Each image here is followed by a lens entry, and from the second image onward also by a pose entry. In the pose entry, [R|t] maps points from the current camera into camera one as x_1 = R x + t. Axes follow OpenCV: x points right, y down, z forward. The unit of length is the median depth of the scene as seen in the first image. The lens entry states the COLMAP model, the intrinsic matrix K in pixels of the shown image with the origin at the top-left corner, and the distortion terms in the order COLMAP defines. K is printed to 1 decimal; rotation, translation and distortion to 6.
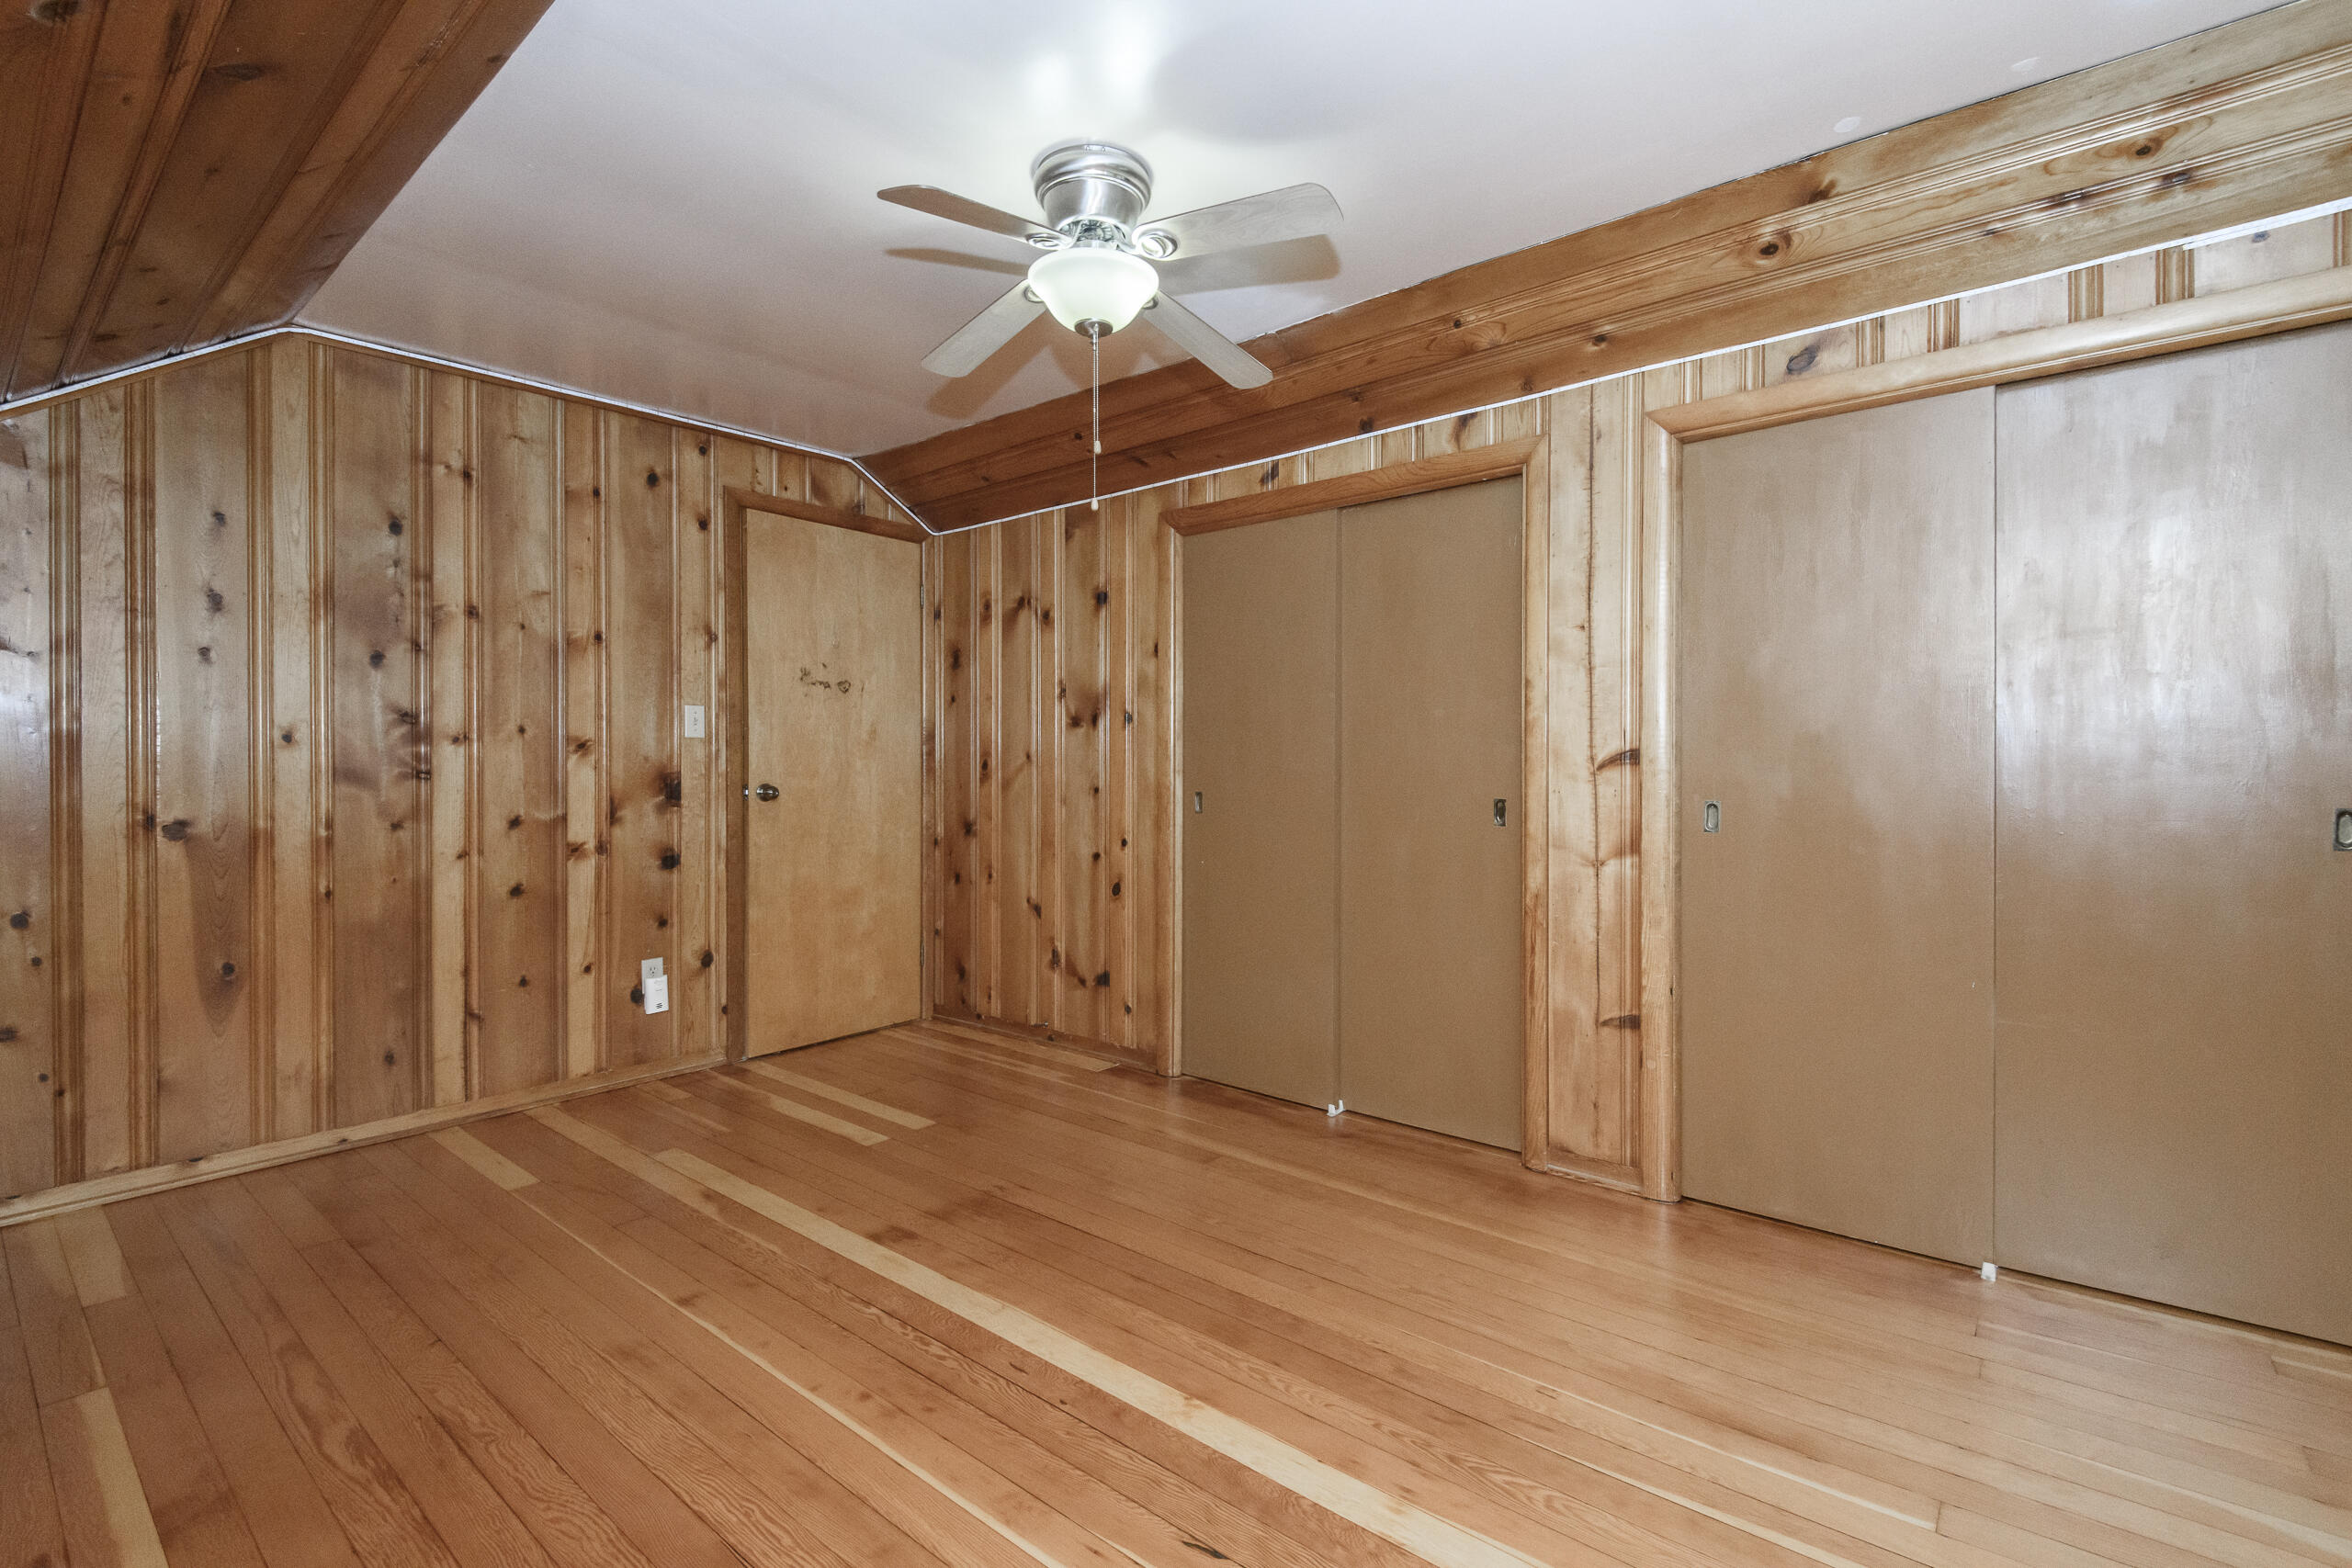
lens RADIAL K [[1081.6, 0, 1191.4], [0, 1081.6, 766.6], [0, 0, 1]] dist [0.012704, -0.009285]
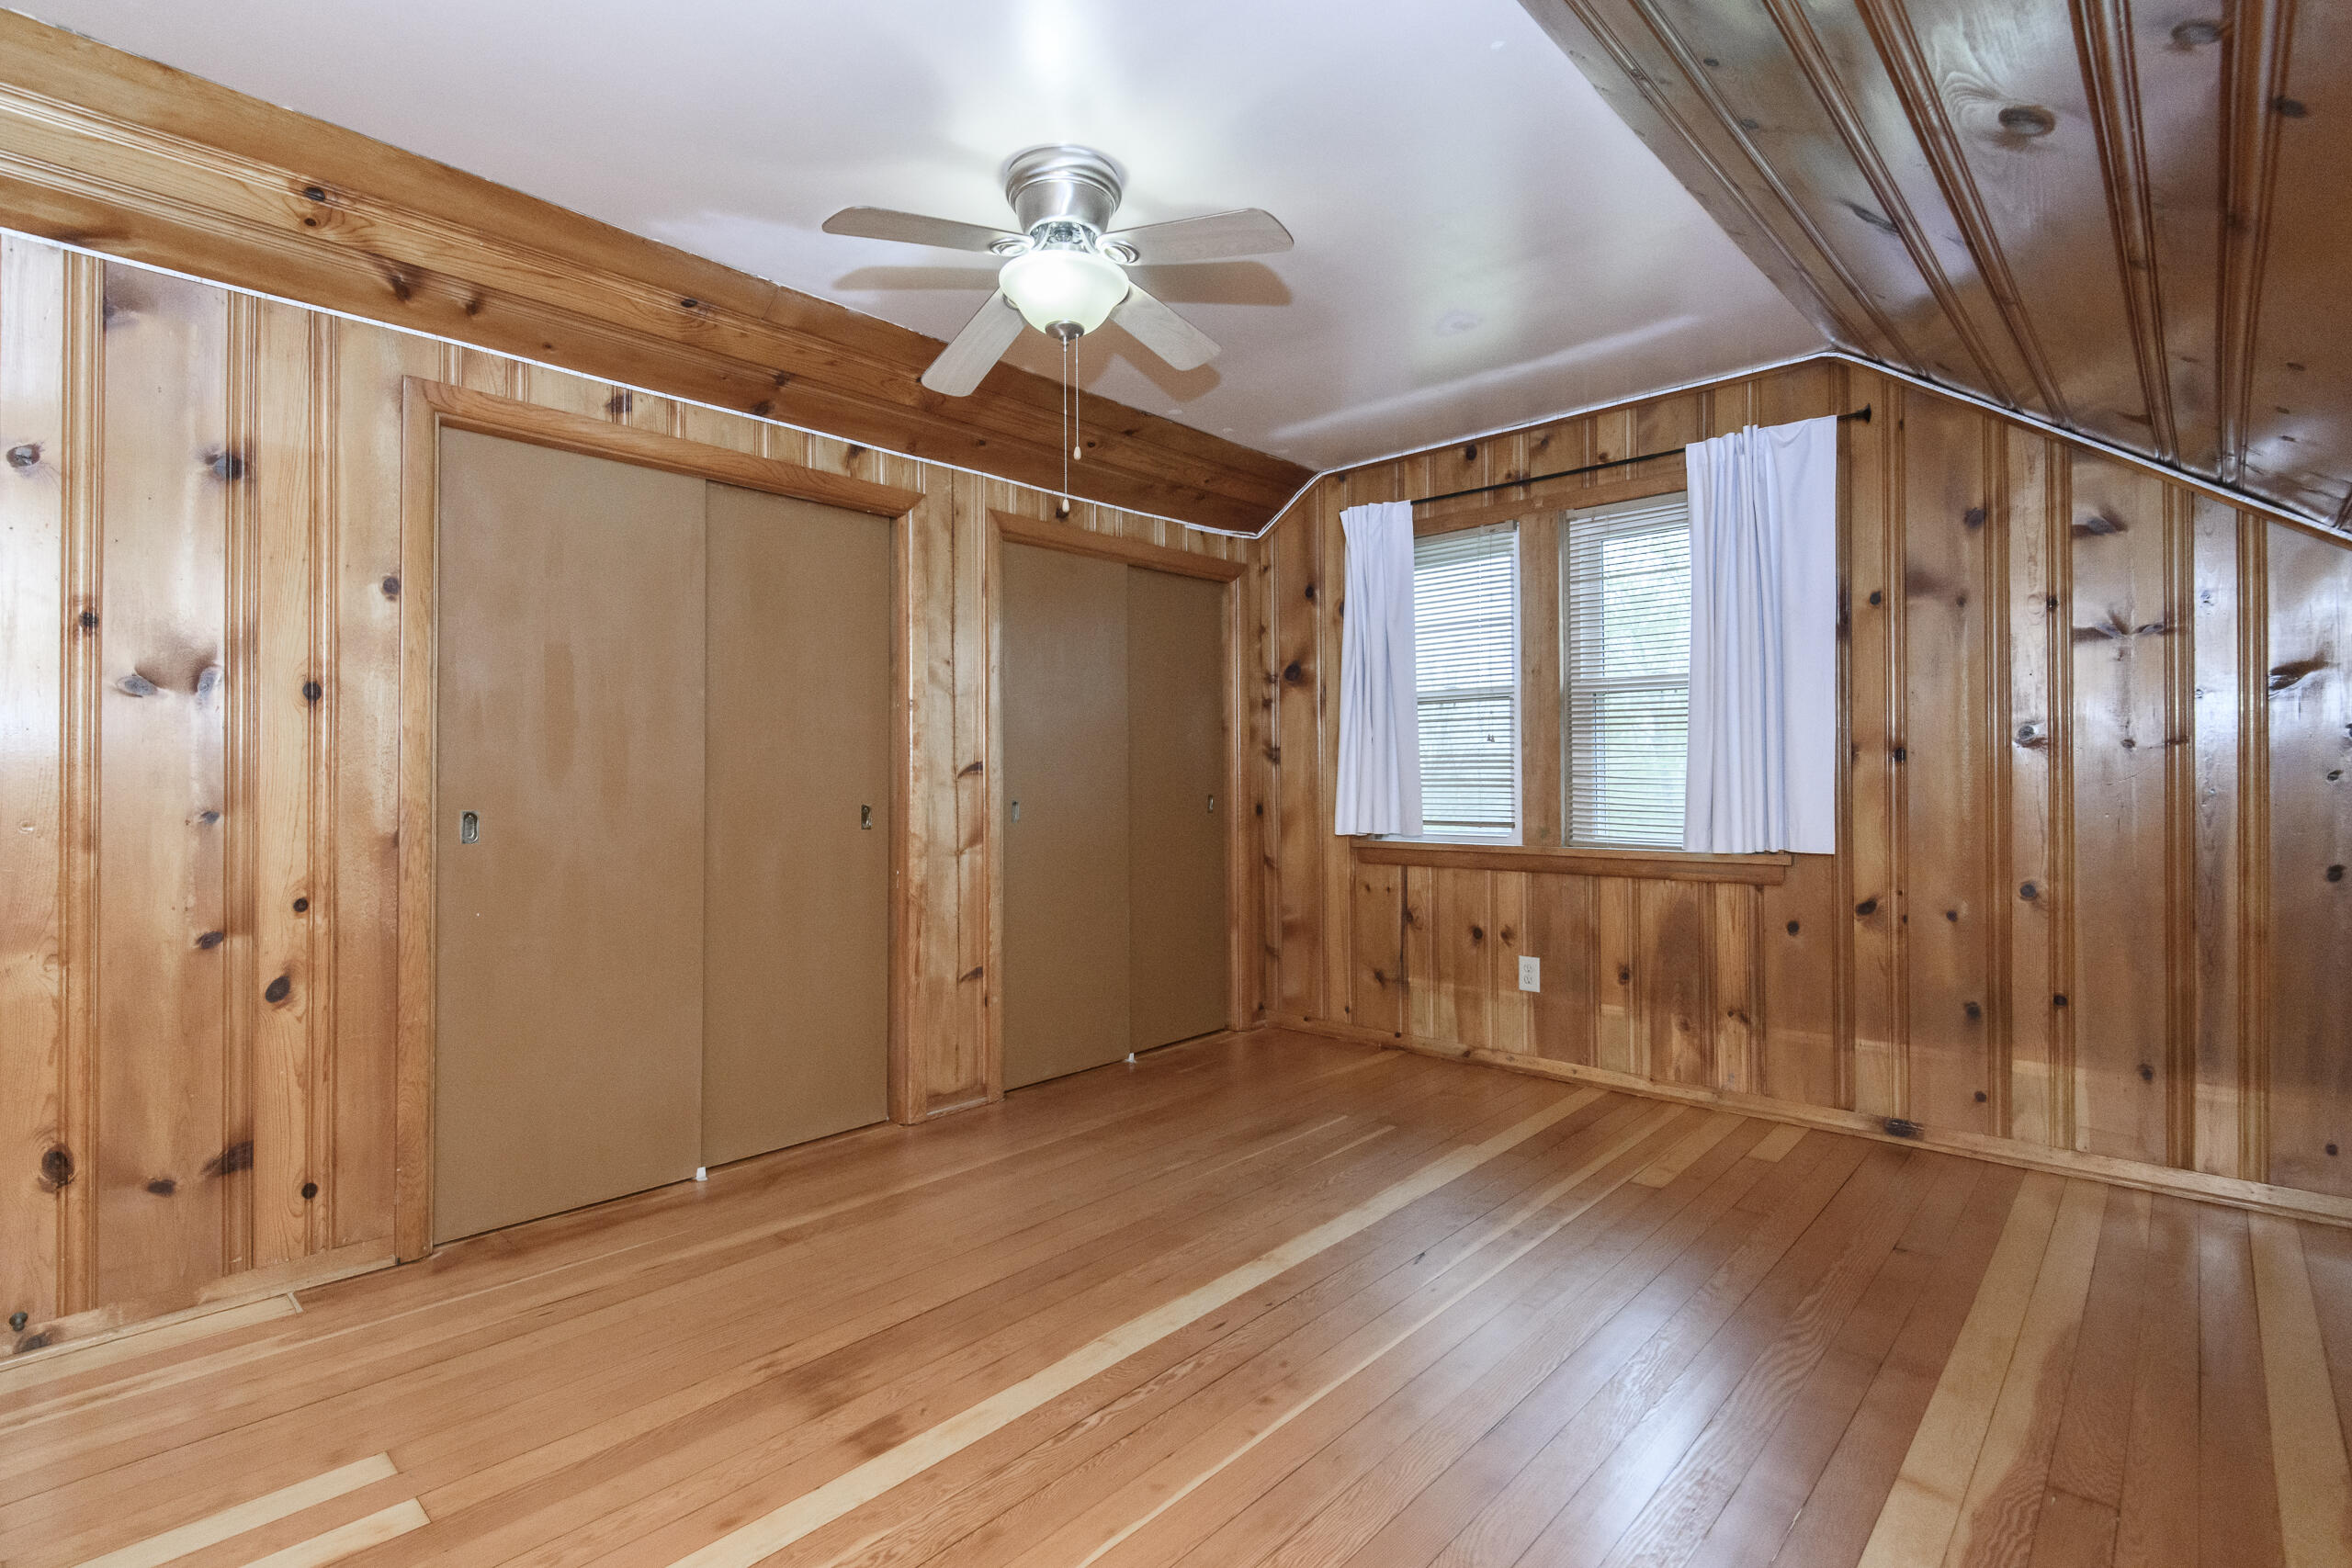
lens RADIAL K [[1081.6, 0, 1190.7], [0, 1081.6, 779.8], [0, 0, 1]] dist [0.012704, -0.009285]
pose [[0.044452, 0.003858, 0.999004, -0.859328], [0.011955, 0.999919, -0.004394, 0.013653], [-0.998940, 0.012138, 0.044402, 0.678335]]
